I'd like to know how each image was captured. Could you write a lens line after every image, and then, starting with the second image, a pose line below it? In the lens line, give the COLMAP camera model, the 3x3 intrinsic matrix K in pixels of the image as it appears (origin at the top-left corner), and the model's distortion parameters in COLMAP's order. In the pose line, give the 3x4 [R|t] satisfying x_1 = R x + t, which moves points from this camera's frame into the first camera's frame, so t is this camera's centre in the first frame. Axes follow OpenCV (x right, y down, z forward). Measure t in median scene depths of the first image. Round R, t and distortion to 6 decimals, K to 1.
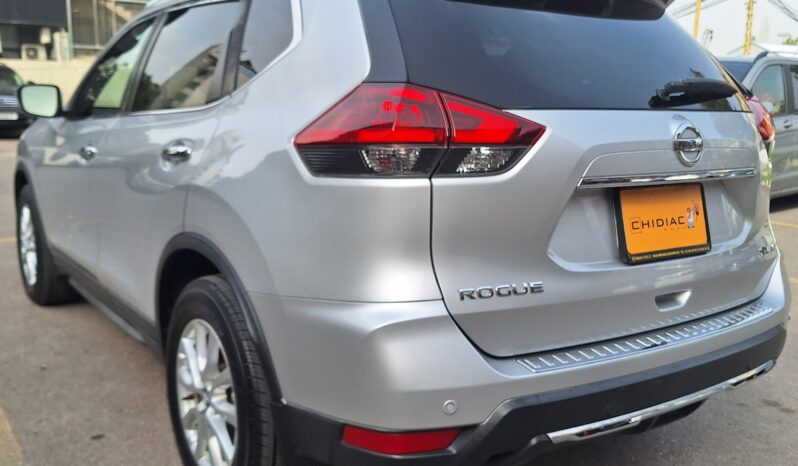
lens RADIAL K [[872.7, 0, 419.8], [0, 872.7, 233.1], [0, 0, 1]] dist [0.005519, -0.008669]
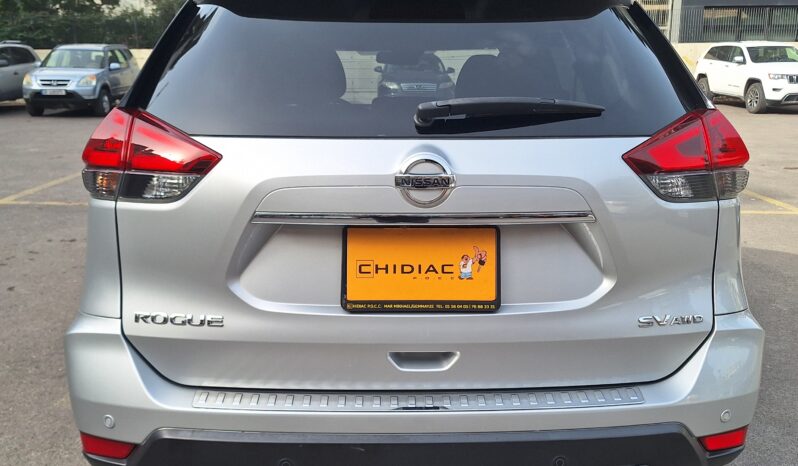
lens RADIAL K [[872.7, 0, 419.8], [0, 872.7, 233.1], [0, 0, 1]] dist [0.005519, -0.008669]
pose [[0.816514, 0.089352, -0.570370, 0.797223], [-0.082417, 0.995872, 0.038026, -0.083413], [0.571413, 0.015960, 0.820507, 0.310507]]
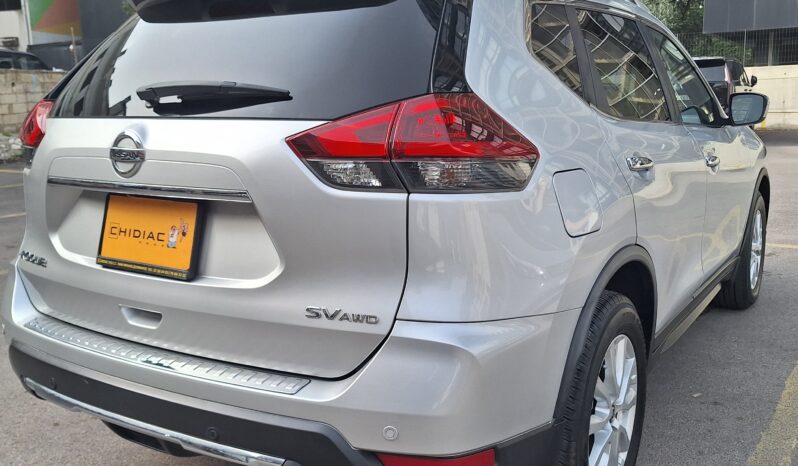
lens RADIAL K [[872.7, 0, 419.8], [0, 872.7, 233.1], [0, 0, 1]] dist [0.005519, -0.008669]
pose [[0.323012, 0.123114, -0.938353, 1.328284], [-0.146759, 0.986025, 0.078849, -0.139558], [0.934947, 0.112242, 0.336566, 0.998169]]
